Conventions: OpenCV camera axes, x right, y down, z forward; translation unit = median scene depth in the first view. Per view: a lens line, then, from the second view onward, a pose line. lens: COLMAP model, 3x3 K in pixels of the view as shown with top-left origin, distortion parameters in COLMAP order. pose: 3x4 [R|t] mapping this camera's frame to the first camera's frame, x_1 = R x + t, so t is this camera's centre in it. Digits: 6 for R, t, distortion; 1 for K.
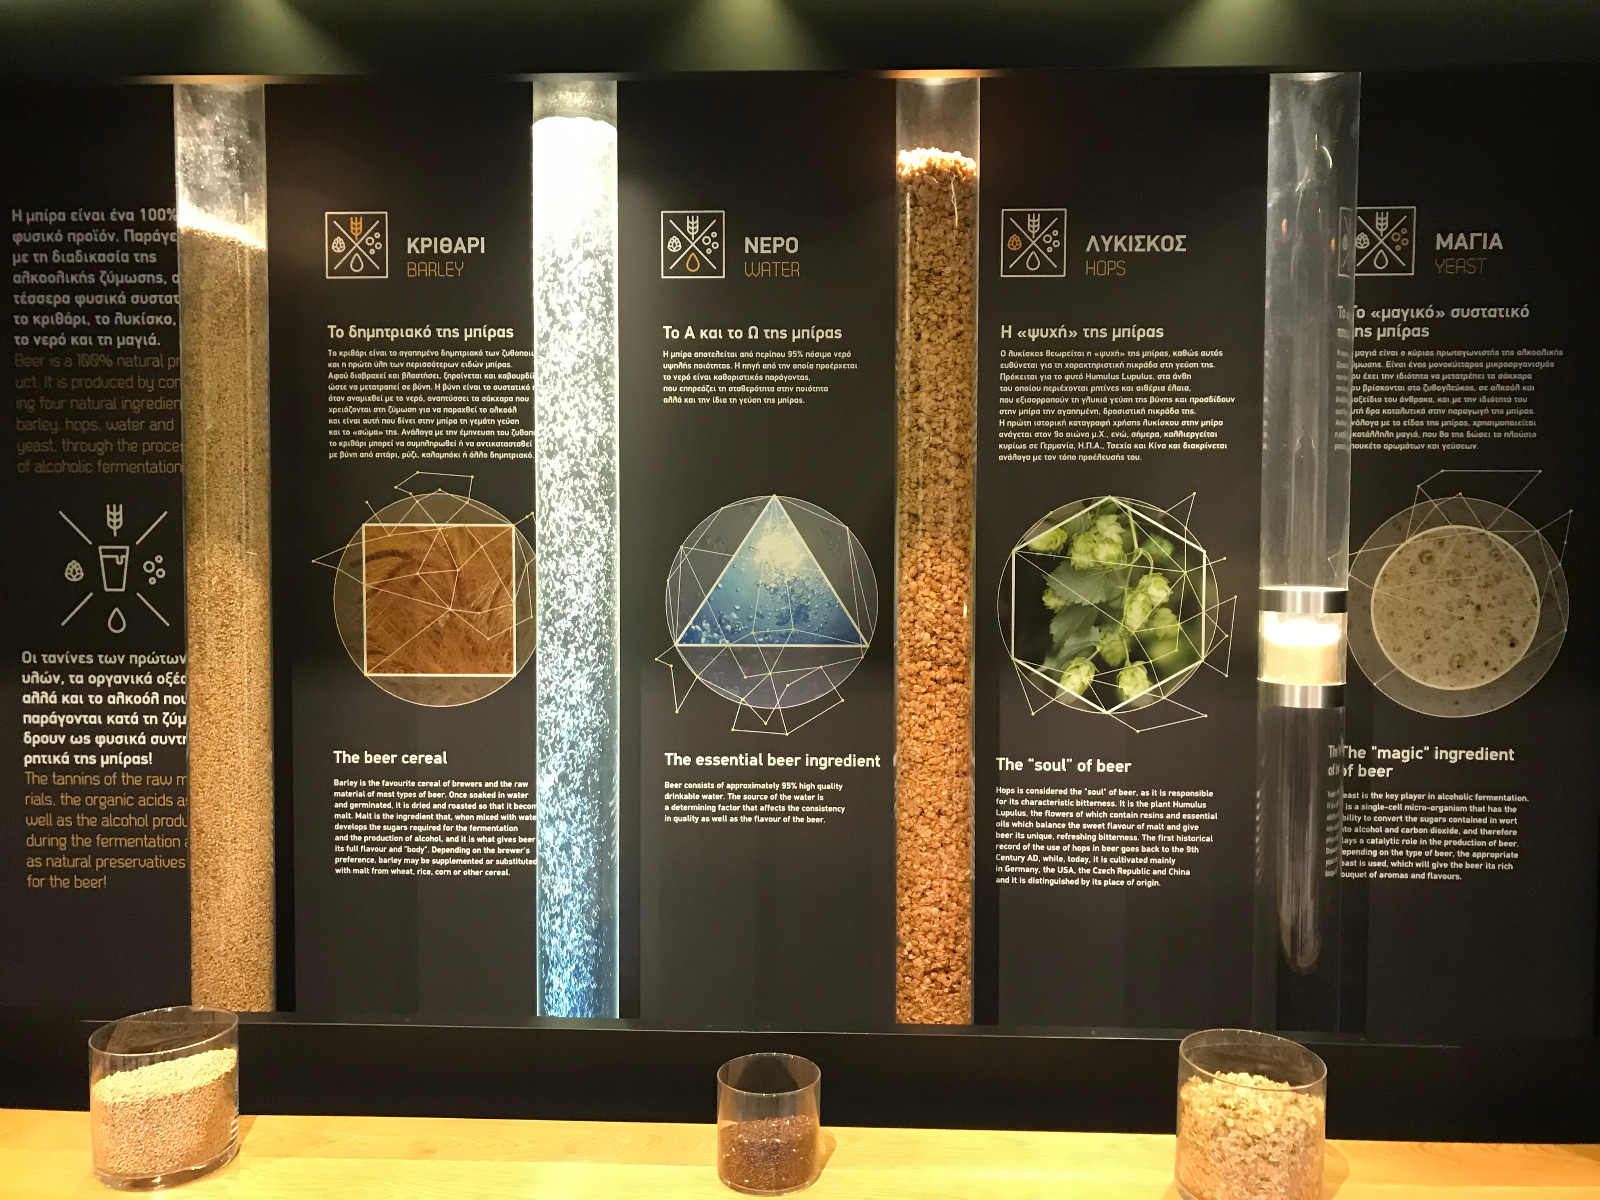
lens RADIAL K [[1332.4, 0, 781.9], [0, 1332.4, 519.3], [0, 0, 1]] dist [0.064848, -0.059892]
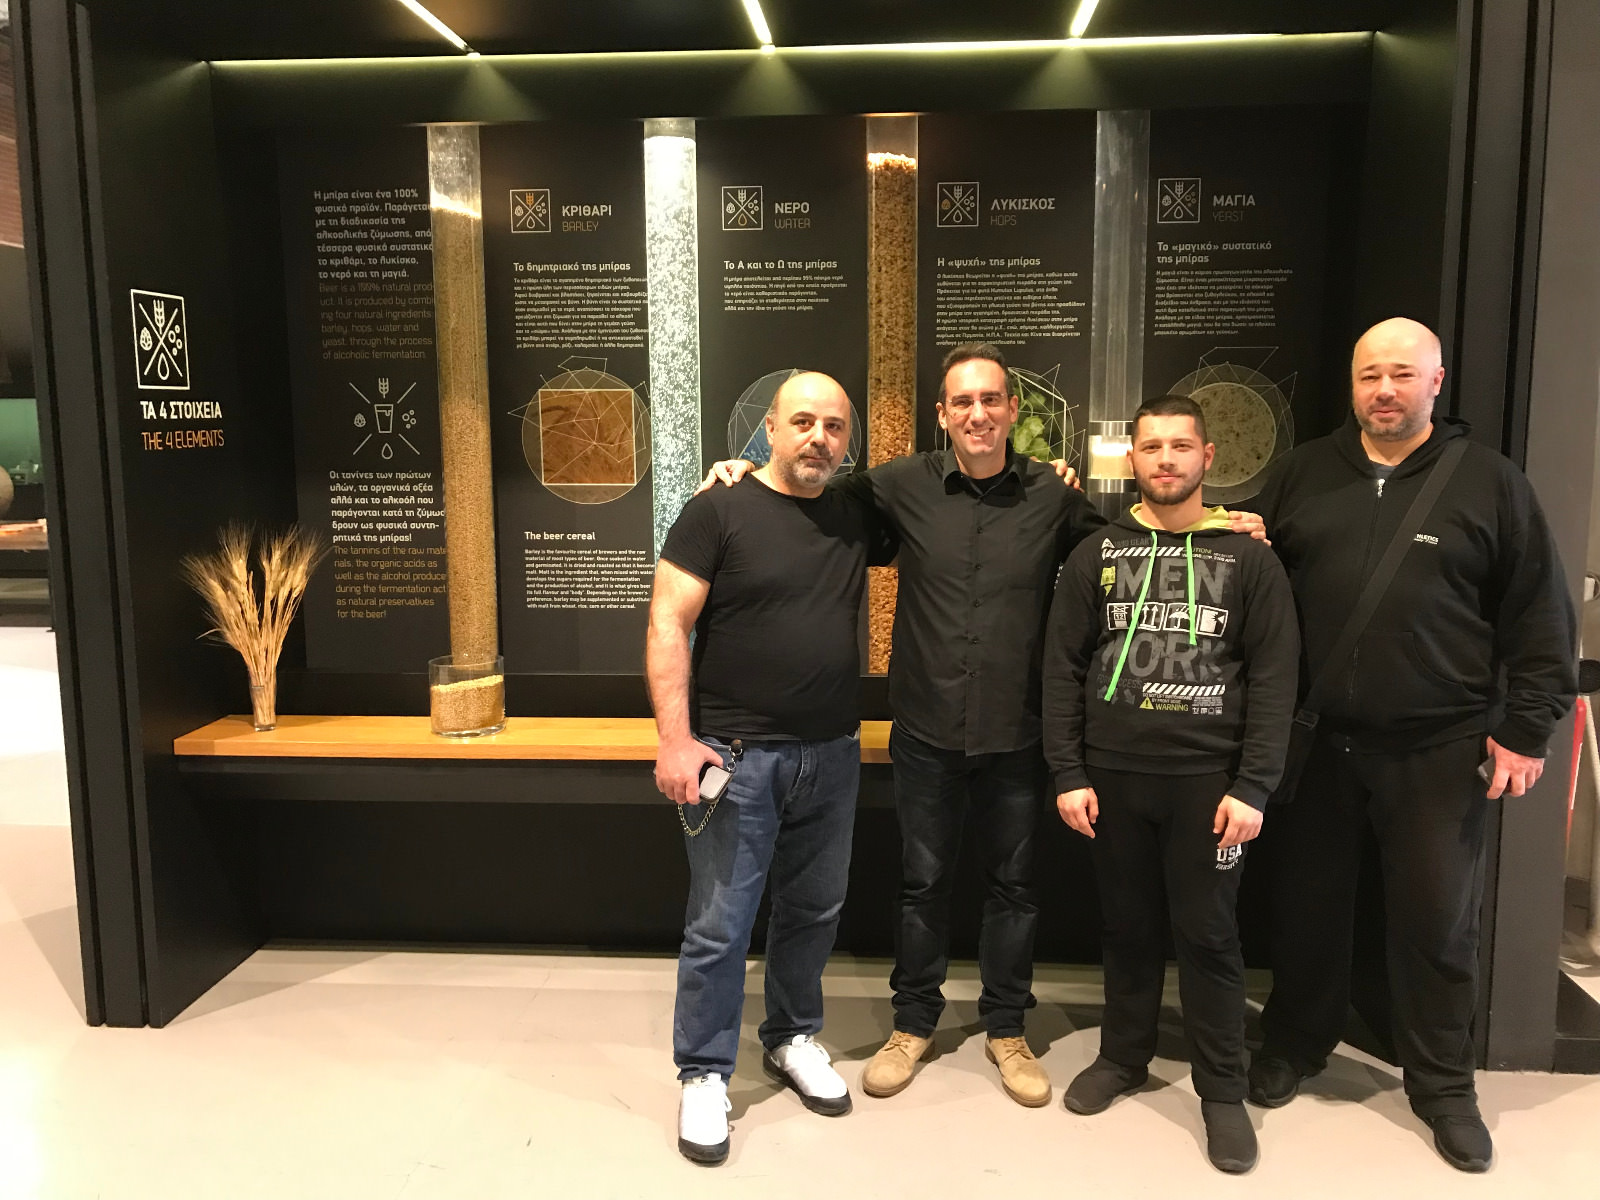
lens RADIAL K [[1332.4, 0, 802.0], [0, 1332.4, 556.9], [0, 0, 1]] dist [0.064848, -0.059892]
pose [[0.999655, -0.006873, -0.025331, 0.040994], [0.009778, 0.993154, 0.116400, 0.019740], [0.024357, -0.116607, 0.992879, -0.609577]]
